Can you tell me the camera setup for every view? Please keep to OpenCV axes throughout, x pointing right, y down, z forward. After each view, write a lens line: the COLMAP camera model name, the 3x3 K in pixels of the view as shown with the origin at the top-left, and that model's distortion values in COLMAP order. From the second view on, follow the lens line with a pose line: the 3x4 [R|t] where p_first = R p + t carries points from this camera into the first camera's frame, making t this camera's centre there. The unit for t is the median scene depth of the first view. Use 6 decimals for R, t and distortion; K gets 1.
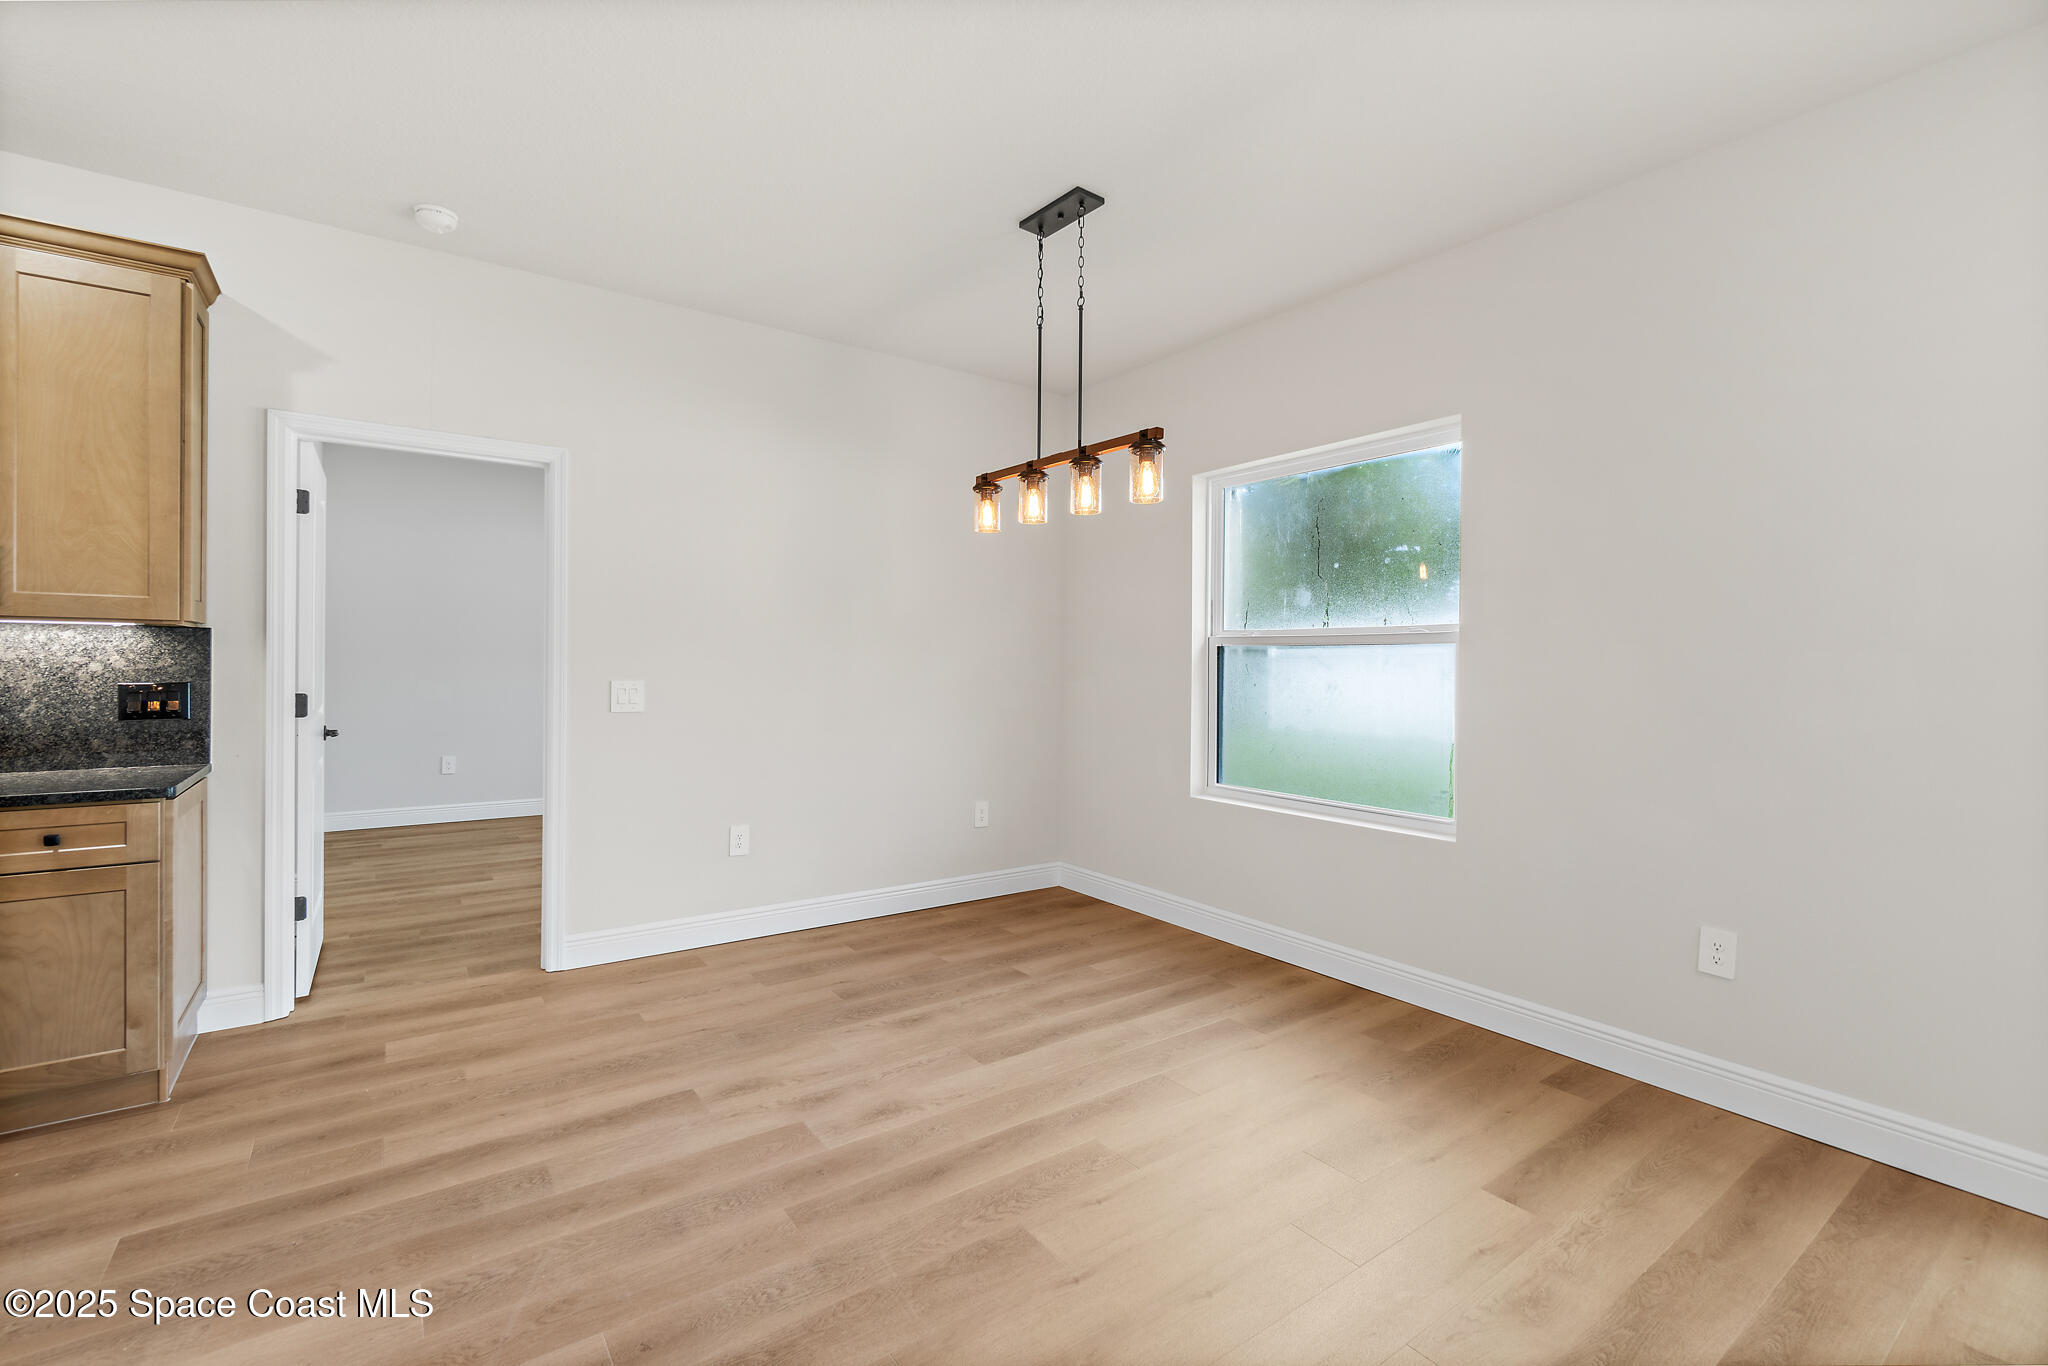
lens RADIAL K [[877.0, 0, 995.1], [0, 877.0, 671.8], [0, 0, 1]] dist [-0.002551, -0.000190]
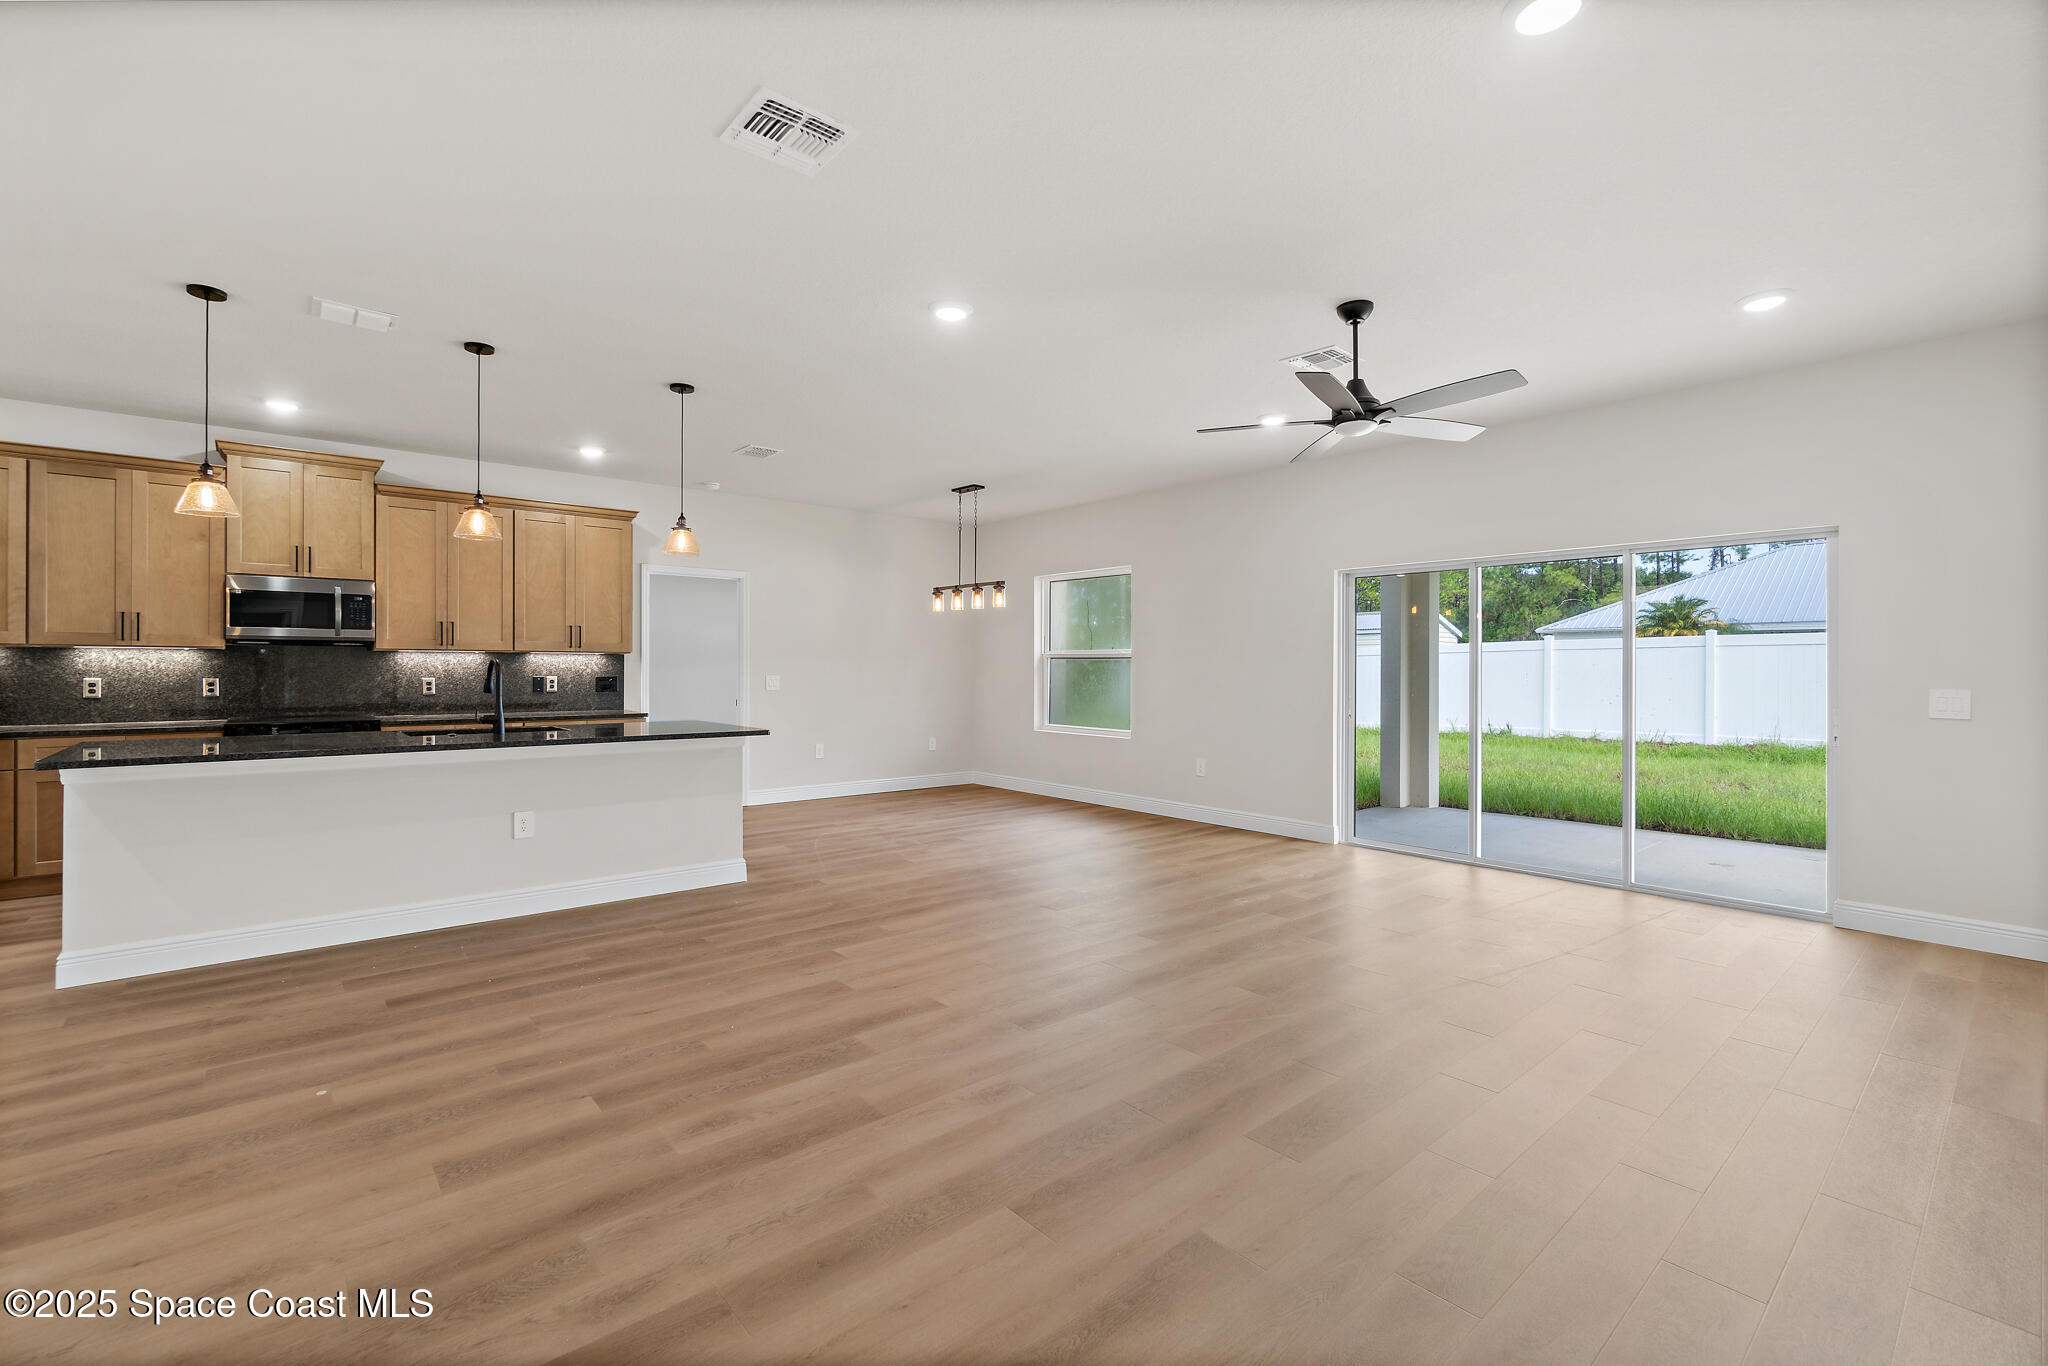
lens RADIAL K [[875.2, 0, 1015.1], [0, 875.2, 668.7], [0, 0, 1]] dist [-0.011628, 0.000012]
pose [[0.995340, -0.005063, 0.096292, -0.035584], [0.005396, 0.999980, -0.003201, 0.004197], [-0.096274, 0.003706, 0.995348, -1.597668]]
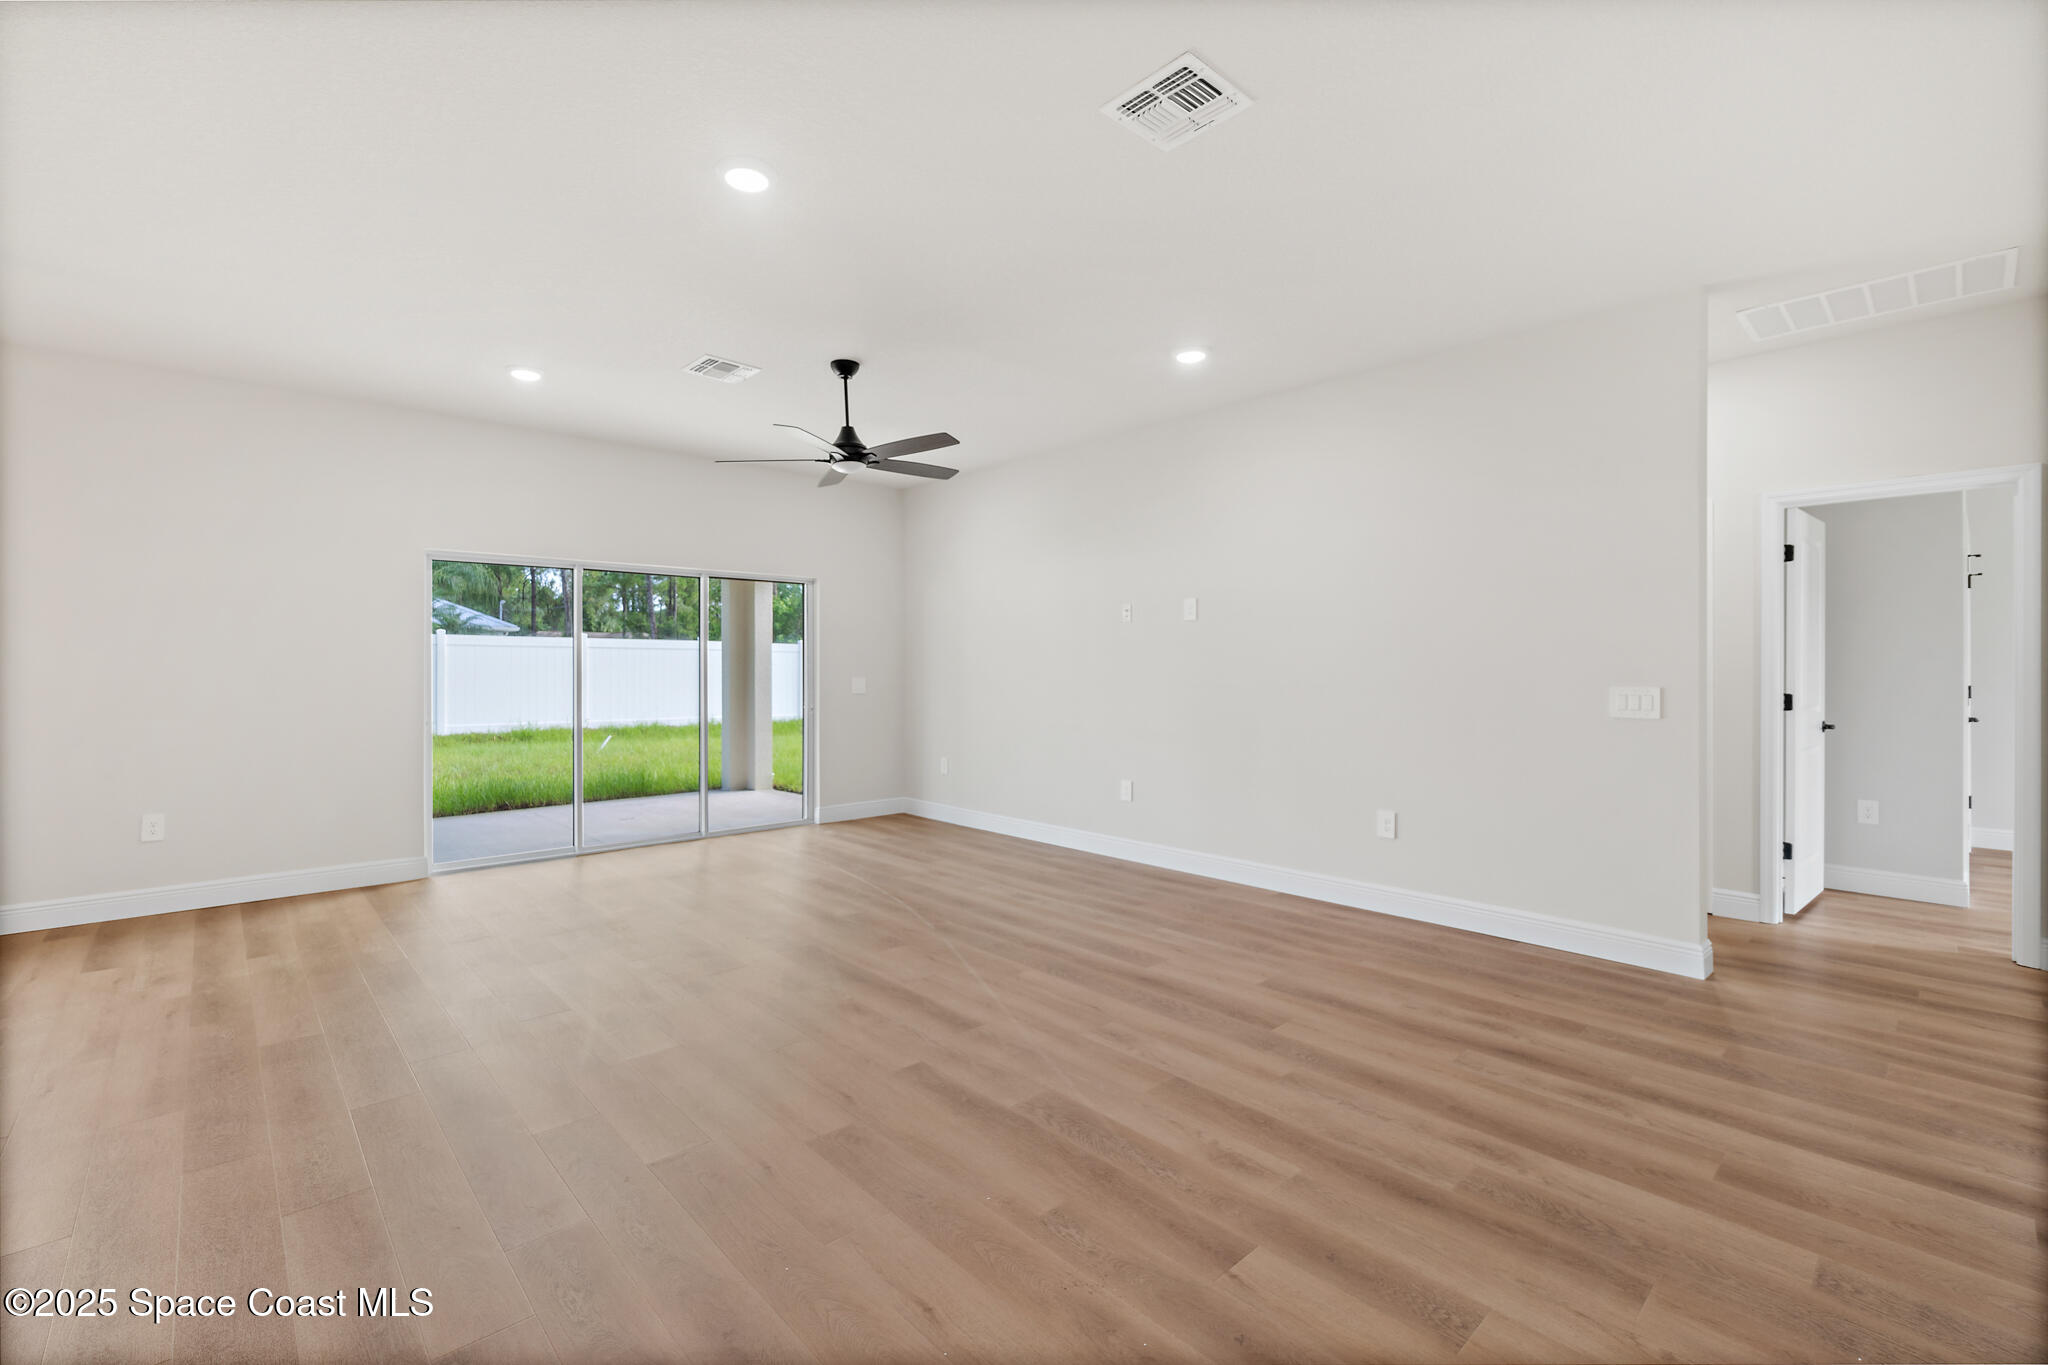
lens RADIAL K [[877.0, 0, 995.1], [0, 877.0, 671.3], [0, 0, 1]] dist [-0.002551, -0.000190]
pose [[-0.117717, -0.013686, 0.992953, -0.989346], [0.002390, 0.999898, 0.014065, -0.011750], [-0.993044, 0.004028, -0.117672, -0.430850]]
